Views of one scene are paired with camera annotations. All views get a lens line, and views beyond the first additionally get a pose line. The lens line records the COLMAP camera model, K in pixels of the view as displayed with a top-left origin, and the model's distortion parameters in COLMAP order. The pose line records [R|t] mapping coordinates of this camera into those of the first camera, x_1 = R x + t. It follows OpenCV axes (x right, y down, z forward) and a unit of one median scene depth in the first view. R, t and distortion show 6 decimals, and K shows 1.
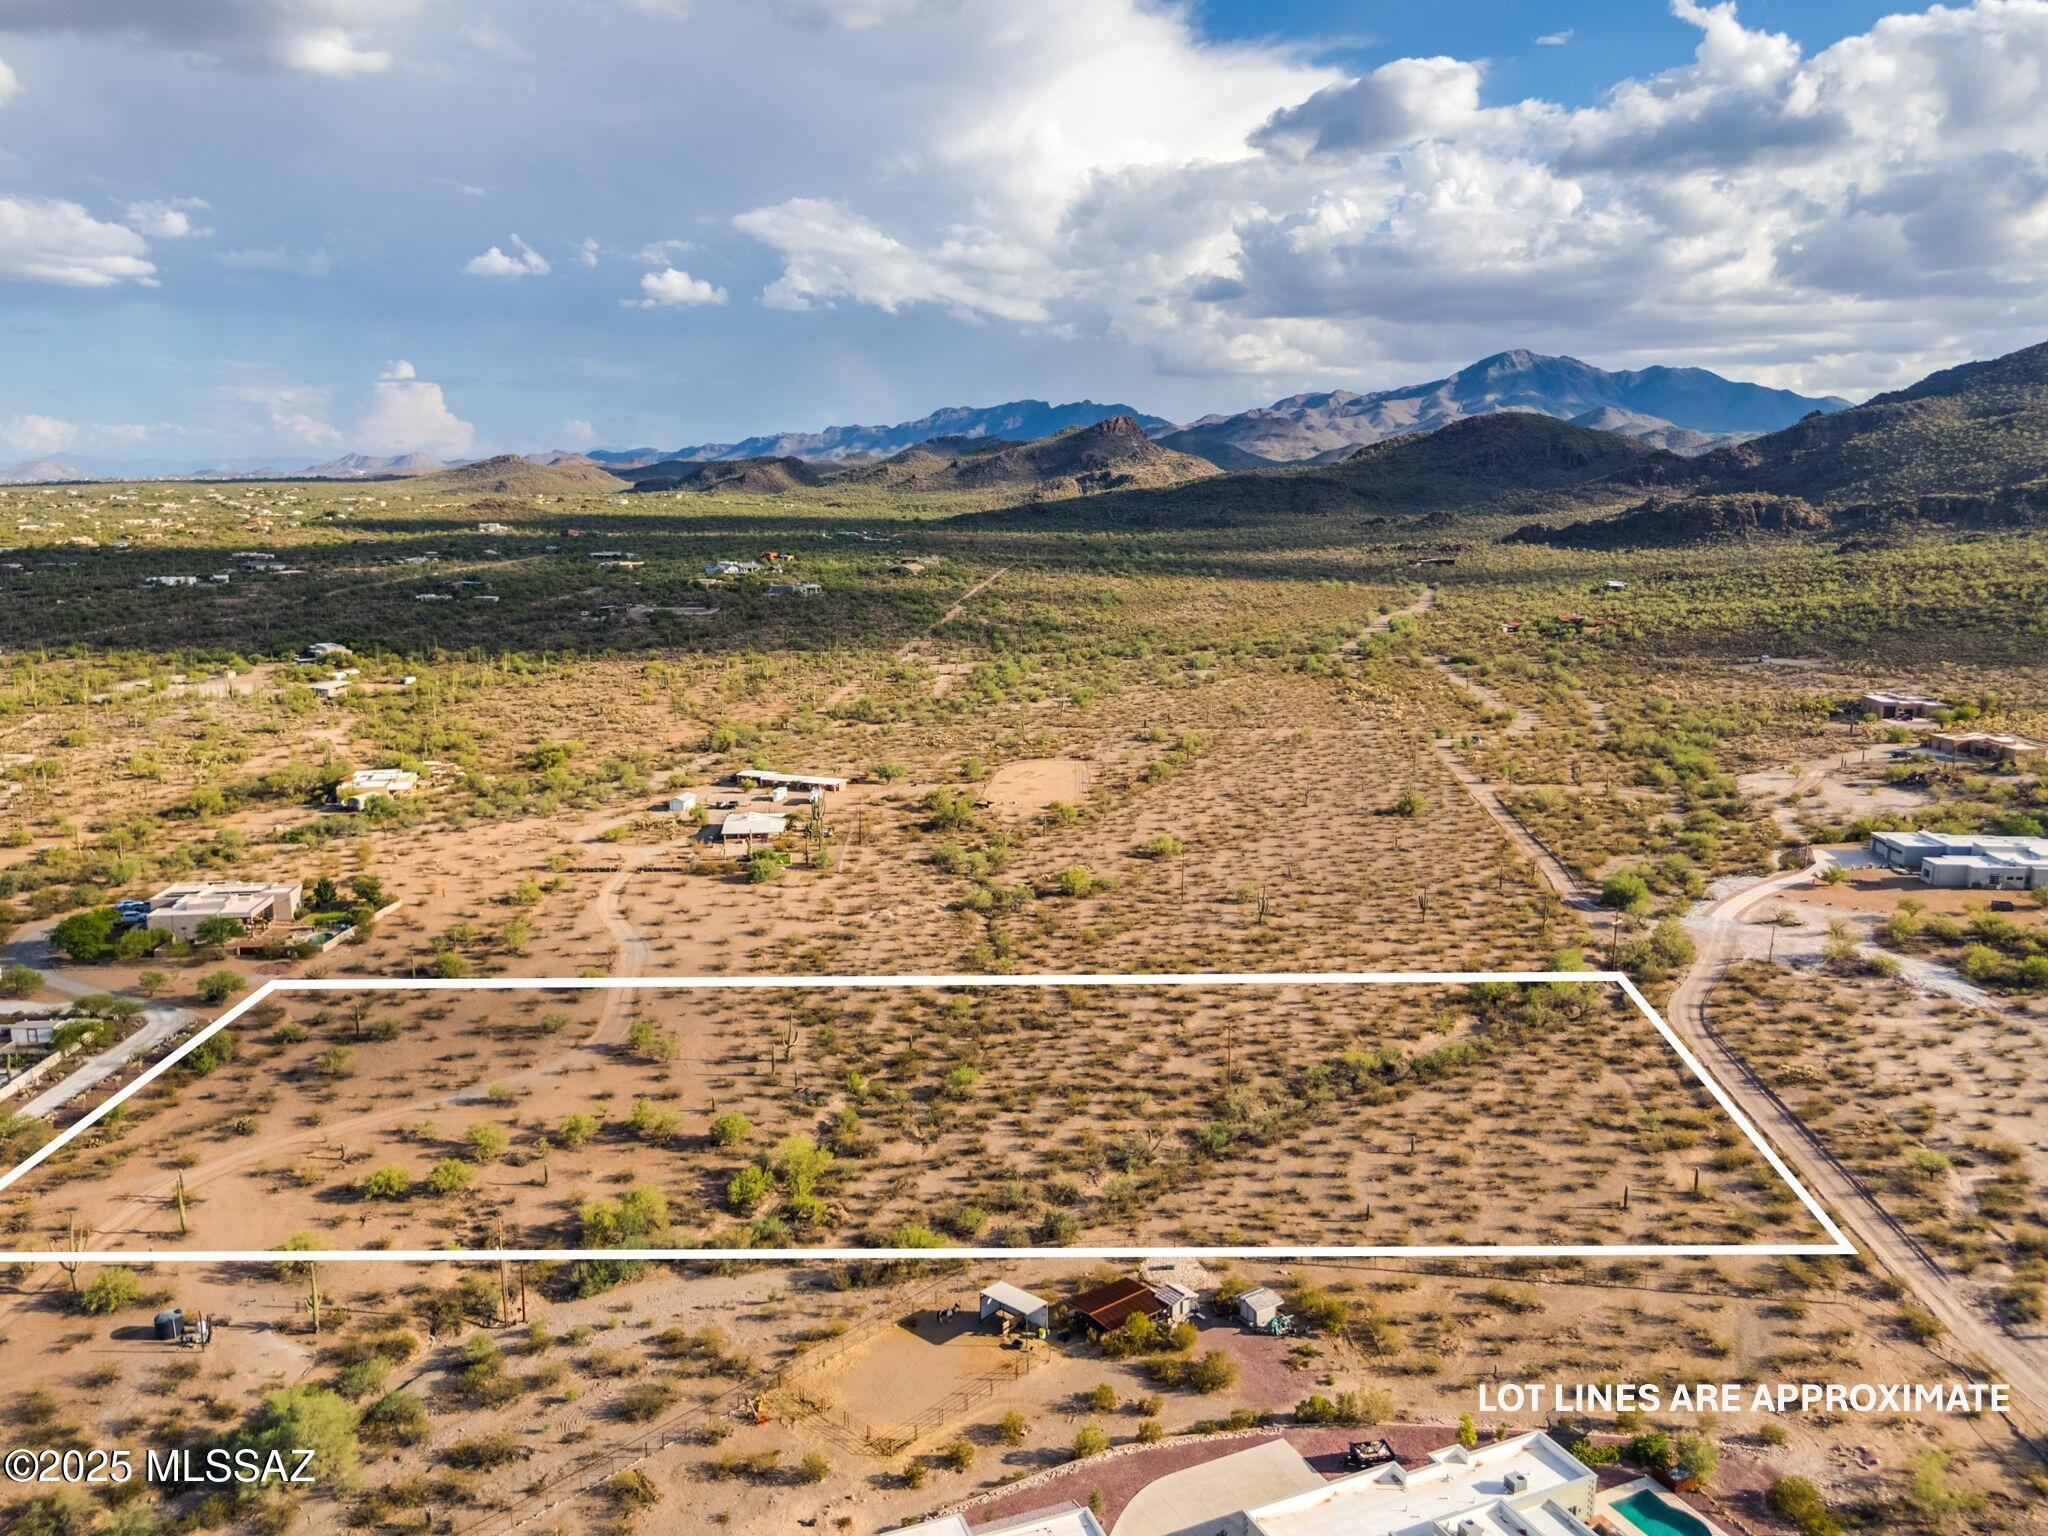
lens RADIAL K [[1515.2, 0, 1044.1], [0, 1515.2, 759.2], [0, 0, 1]] dist [0.057565, -0.047114]
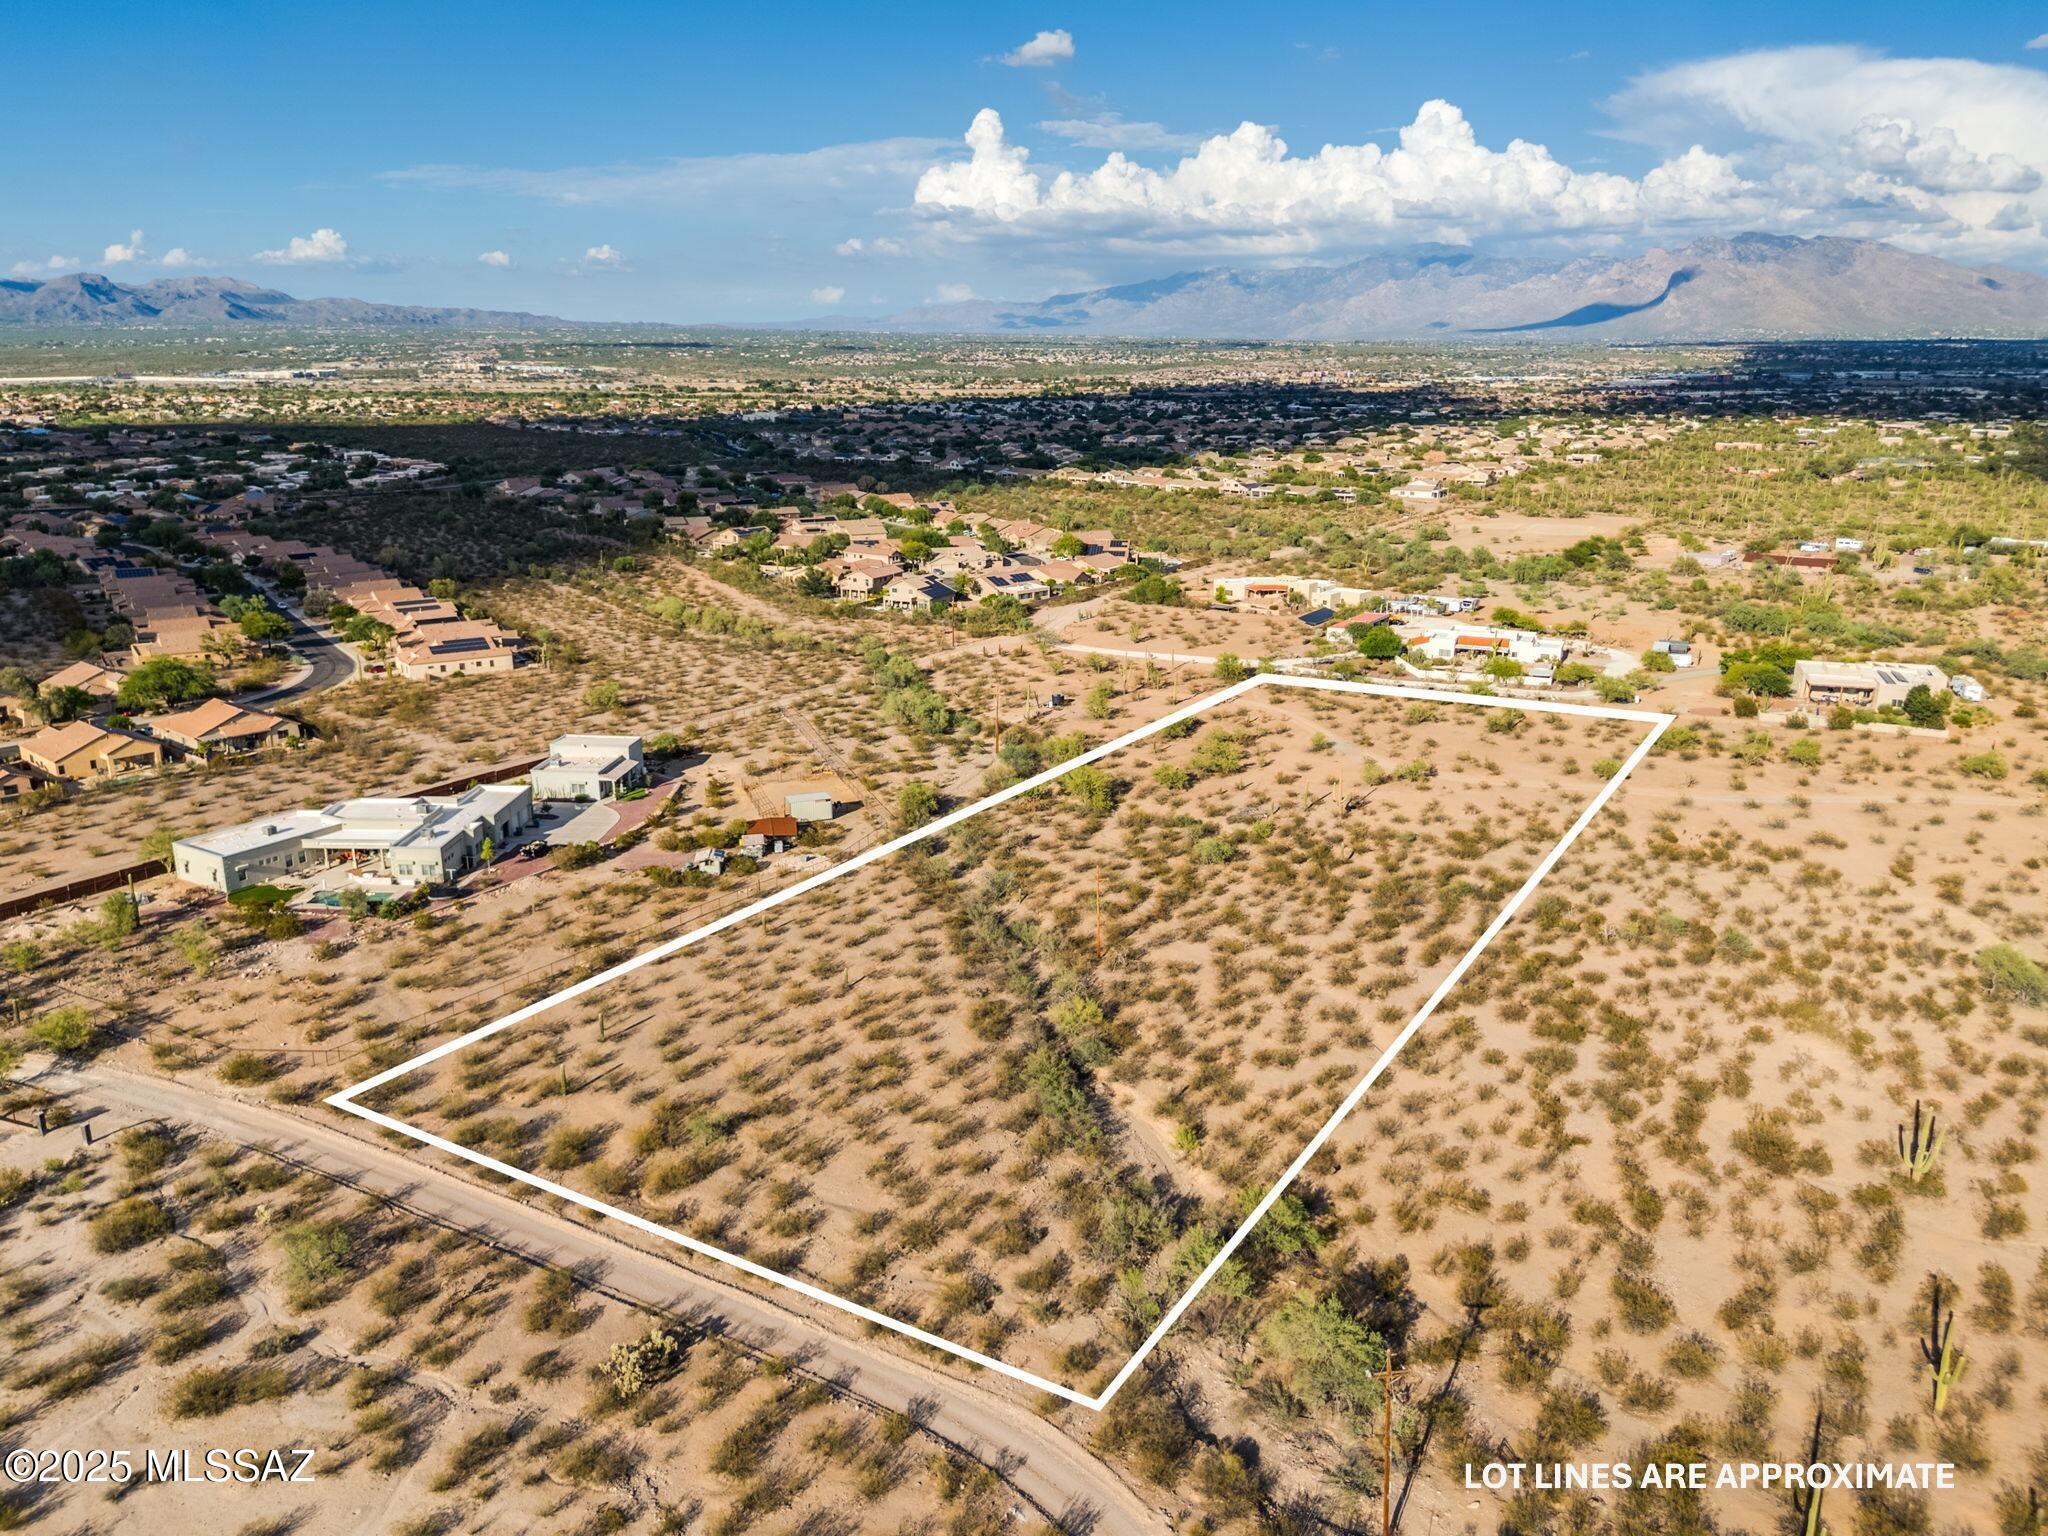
lens RADIAL K [[1515.2, 0, 1027.5], [0, 1515.2, 769.7], [0, 0, 1]] dist [0.057565, -0.047114]
pose [[-0.443534, 0.239473, -0.863673, 0.959406], [-0.164247, 0.925606, 0.340993, -0.165418], [0.881079, 0.293098, -0.371205, 1.466895]]
